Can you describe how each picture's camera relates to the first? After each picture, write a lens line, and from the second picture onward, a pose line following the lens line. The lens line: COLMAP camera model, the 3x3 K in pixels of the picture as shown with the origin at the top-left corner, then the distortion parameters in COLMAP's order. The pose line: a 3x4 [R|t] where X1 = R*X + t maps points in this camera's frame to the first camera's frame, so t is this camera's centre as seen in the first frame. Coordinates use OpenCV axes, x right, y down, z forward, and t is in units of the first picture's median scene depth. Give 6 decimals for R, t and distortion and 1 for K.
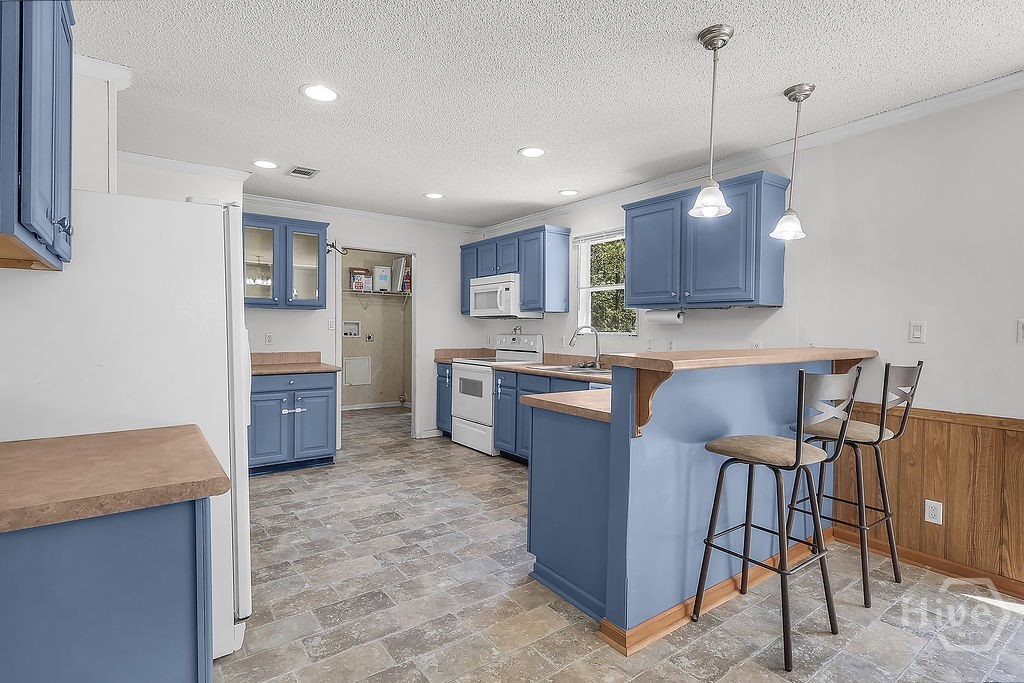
lens RADIAL K [[509.0, 0, 517.1], [0, 509.0, 340.0], [0, 0, 1]] dist [0.000506, 0.000231]
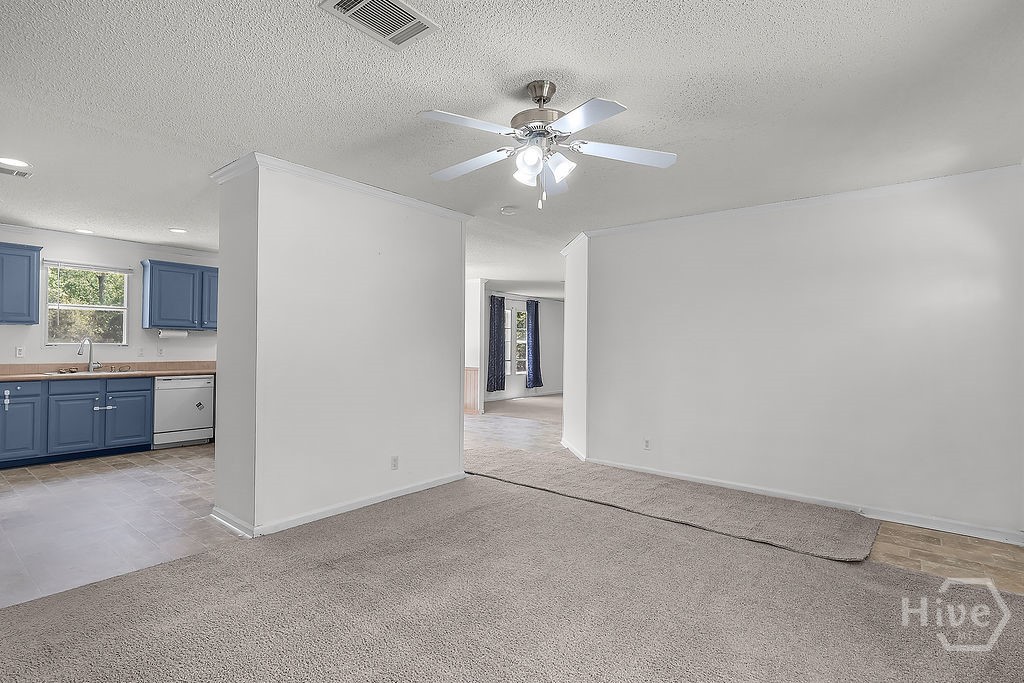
lens RADIAL K [[547.9, 0, 511.0], [0, 547.9, 342.0], [0, 0, 1]] dist [-0.003208, -0.002017]
pose [[-0.271364, -0.004836, 0.962465, -1.315086], [0.008364, 0.999938, 0.007383, -0.018046], [-0.962440, 0.010054, -0.271307, 0.325921]]
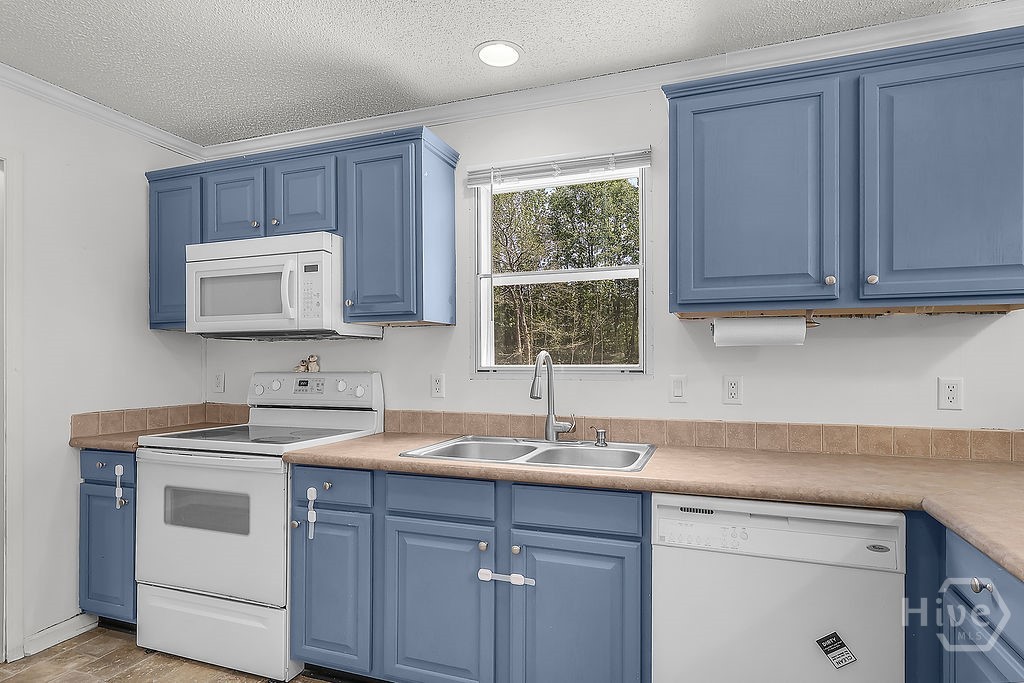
lens RADIAL K [[513.1, 0, 532.1], [0, 513.1, 356.7], [0, 0, 1]] dist [0.000152, -0.000121]
pose [[0.811026, -0.007292, 0.584965, -0.125896], [0.022756, 0.999559, -0.019090, -0.013332], [-0.584568, 0.028794, 0.810834, 0.561312]]
